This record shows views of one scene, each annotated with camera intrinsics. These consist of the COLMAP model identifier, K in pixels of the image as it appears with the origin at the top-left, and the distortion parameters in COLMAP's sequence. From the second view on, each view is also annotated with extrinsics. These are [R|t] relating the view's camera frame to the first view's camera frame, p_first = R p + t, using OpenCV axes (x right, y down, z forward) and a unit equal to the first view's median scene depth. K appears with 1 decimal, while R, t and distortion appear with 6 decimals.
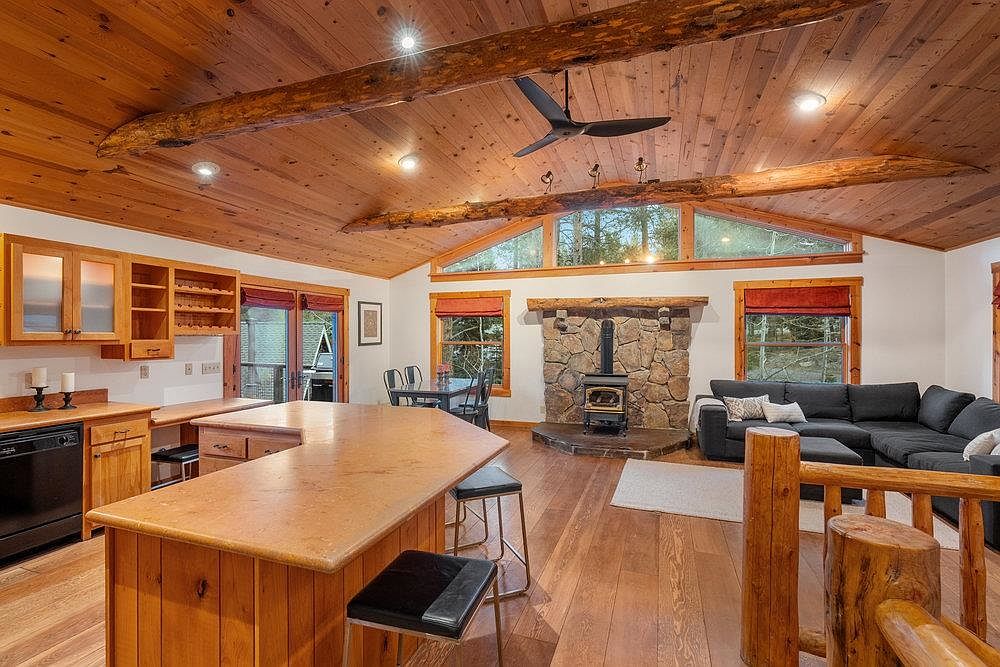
lens RADIAL K [[457.2, 0, 504.0], [0, 457.2, 335.1], [0, 0, 1]] dist [-0.004013, 0.000161]
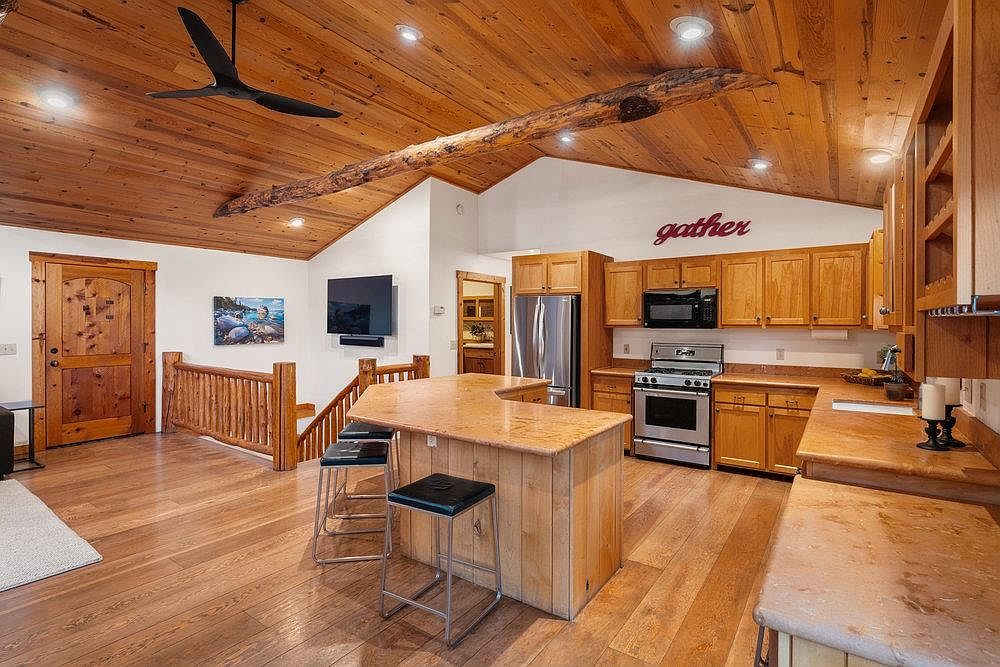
lens RADIAL K [[479.3, 0, 495.6], [0, 479.3, 326.4], [0, 0, 1]] dist [-0.001042, -0.000610]
pose [[-0.958588, -0.004984, 0.284753, -0.375063], [-0.004025, 0.999984, 0.003953, 0.007579], [-0.284768, 0.002644, -0.958593, 1.052534]]
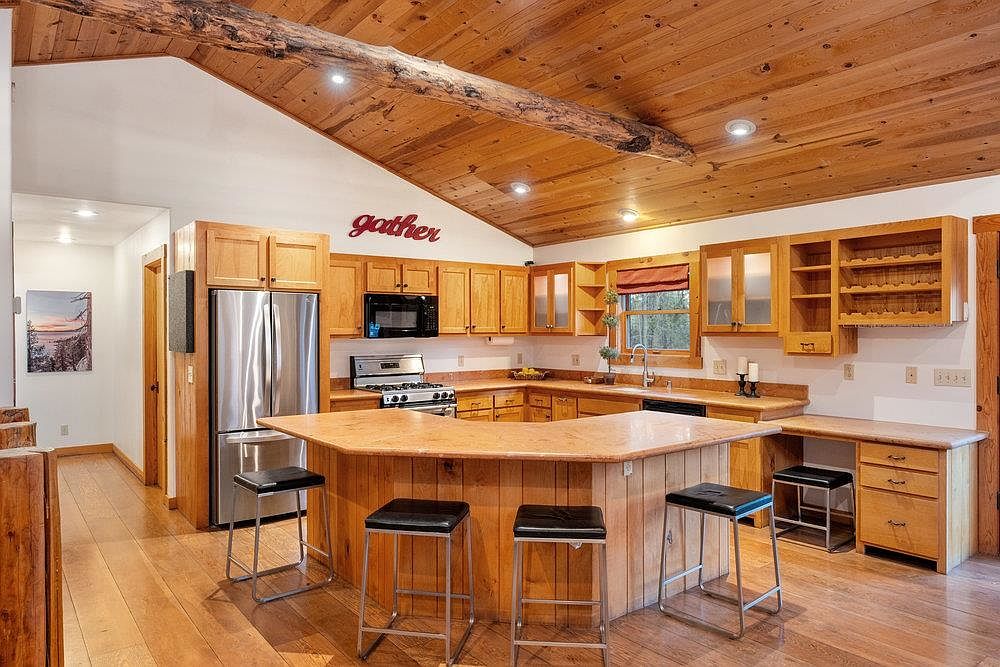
lens RADIAL K [[654.8, 0, 495.3], [0, 654.8, 338.3], [0, 0, 1]] dist [-0.003474, 0.004583]
pose [[-0.552368, 0.012849, -0.833501, 0.382217], [0.006961, 0.999917, 0.010801, 0.003359], [0.833571, 0.000164, -0.552412, 0.821602]]
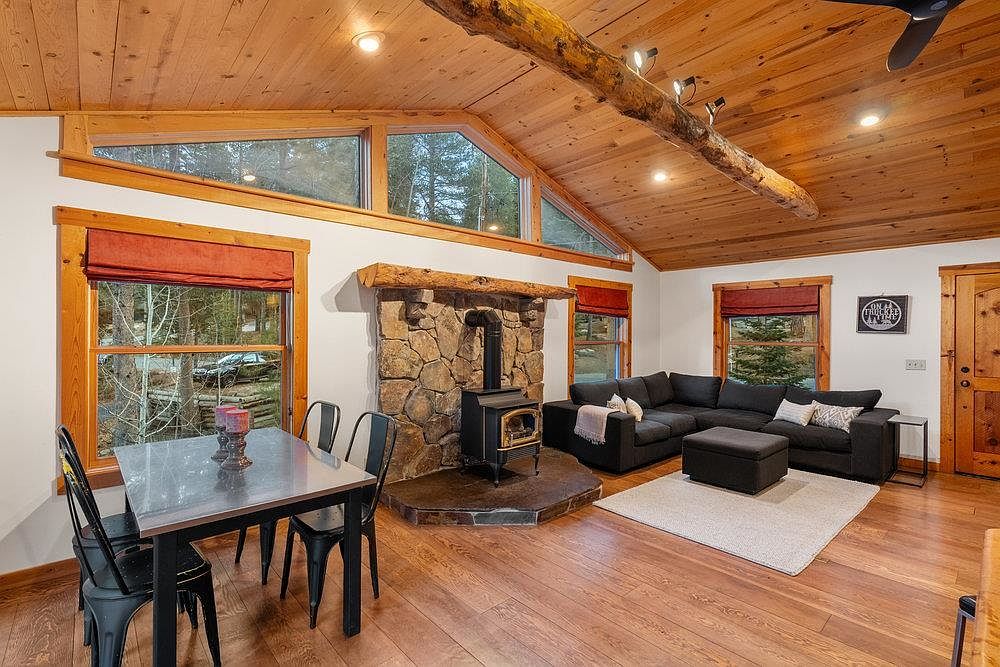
lens RADIAL K [[457.2, 0, 504.7], [0, 457.2, 336.8], [0, 0, 1]] dist [-0.004013, 0.000161]
pose [[0.481147, -0.001040, 0.876639, -0.405549], [-0.005416, 0.999977, 0.004159, 0.003995], [-0.876623, -0.006749, 0.481130, 0.727561]]
